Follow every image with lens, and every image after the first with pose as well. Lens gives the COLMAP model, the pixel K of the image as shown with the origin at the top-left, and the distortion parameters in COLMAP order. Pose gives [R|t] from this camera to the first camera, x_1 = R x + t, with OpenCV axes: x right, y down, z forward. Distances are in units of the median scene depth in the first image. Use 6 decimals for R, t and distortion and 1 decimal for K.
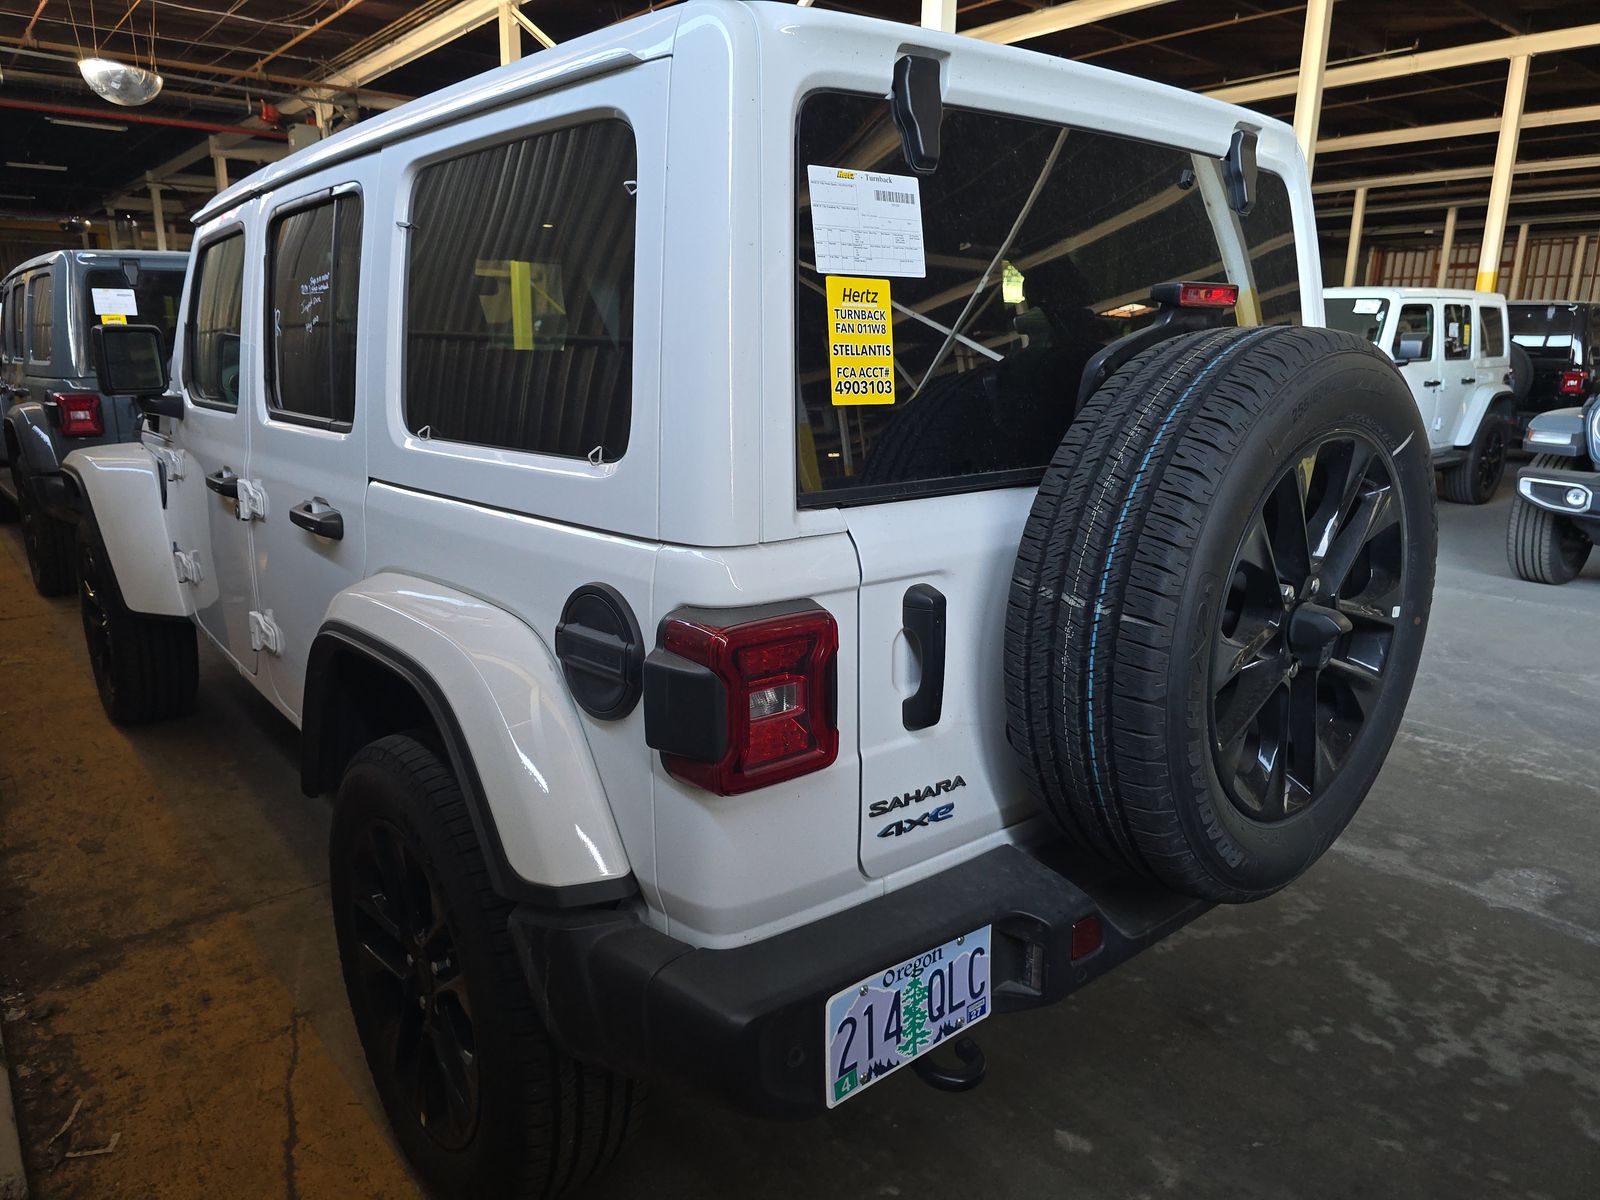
lens RADIAL K [[1090.1, 0, 793.9], [0, 1090.1, 601.9], [0, 0, 1]] dist [0.054218, -0.050405]
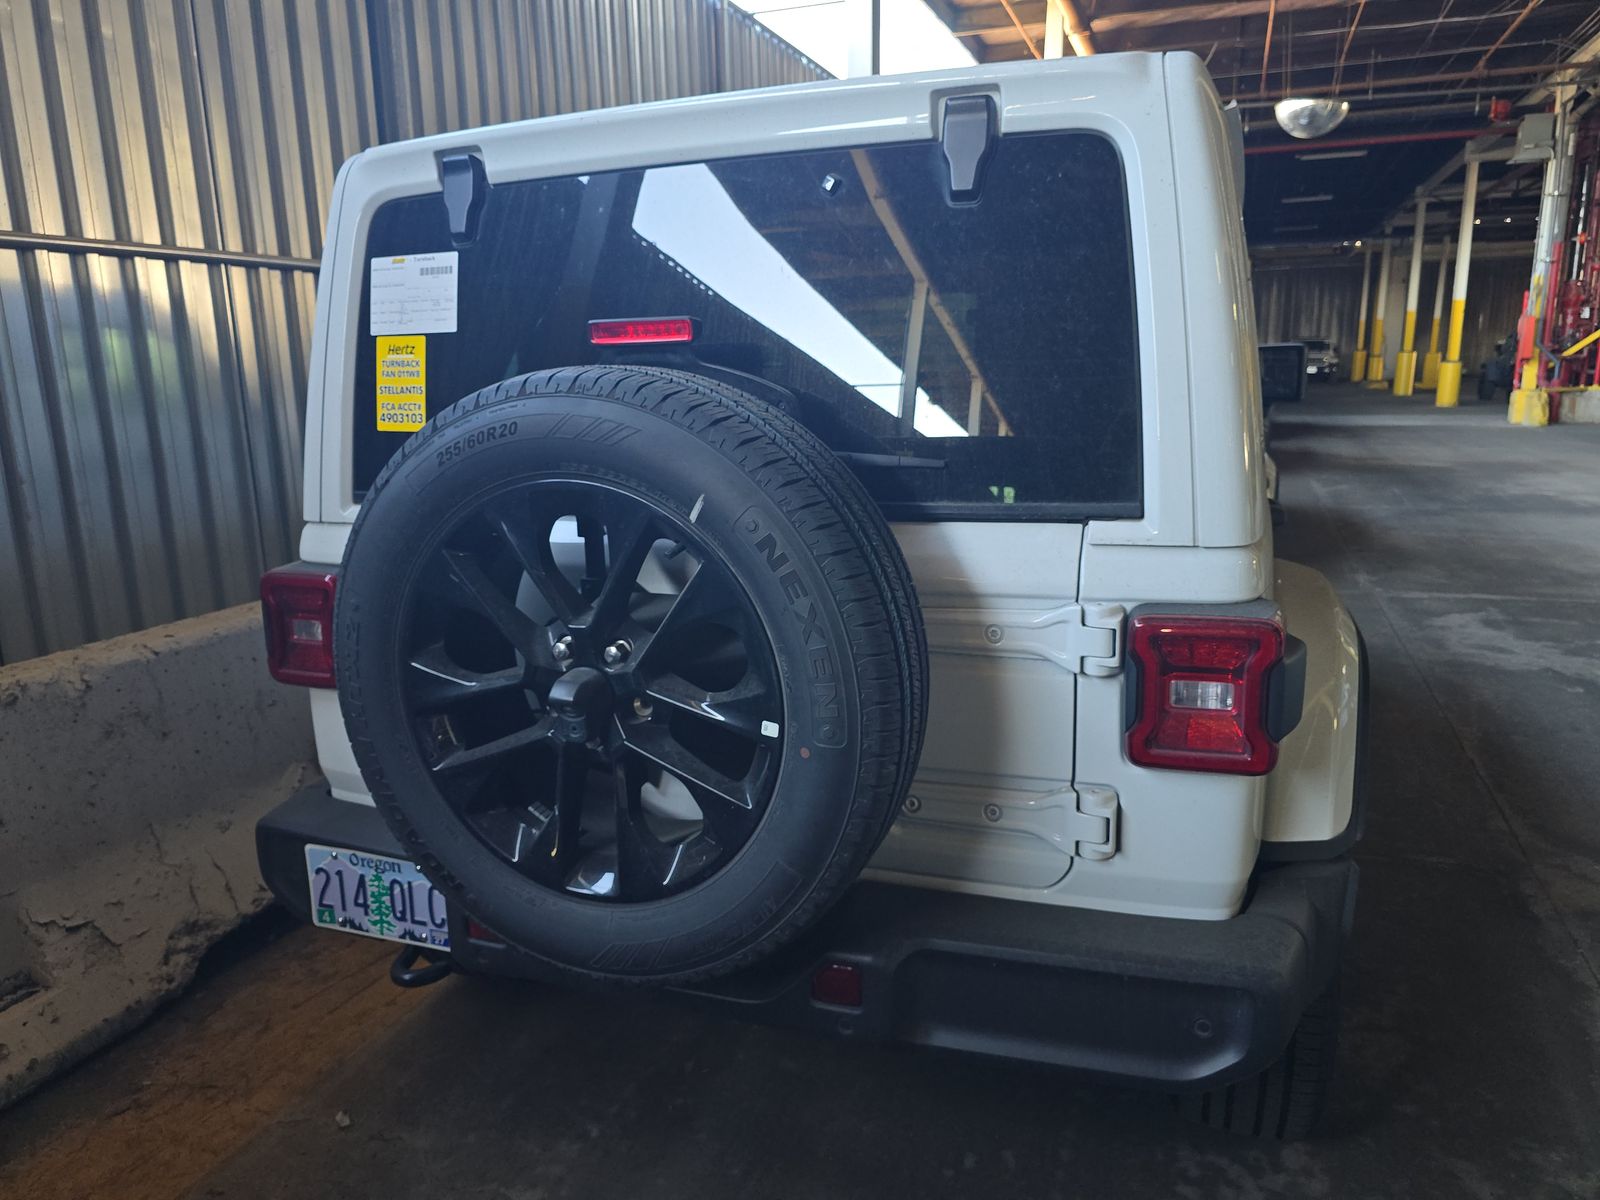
lens RADIAL K [[1090.1, 0, 793.9], [0, 1090.1, 601.9], [0, 0, 1]] dist [0.054218, -0.050405]
pose [[0.480602, 0.171689, -0.859968, 1.425869], [-0.179318, 0.979167, 0.095273, -0.185407], [0.858409, 0.108419, 0.501377, 0.745359]]
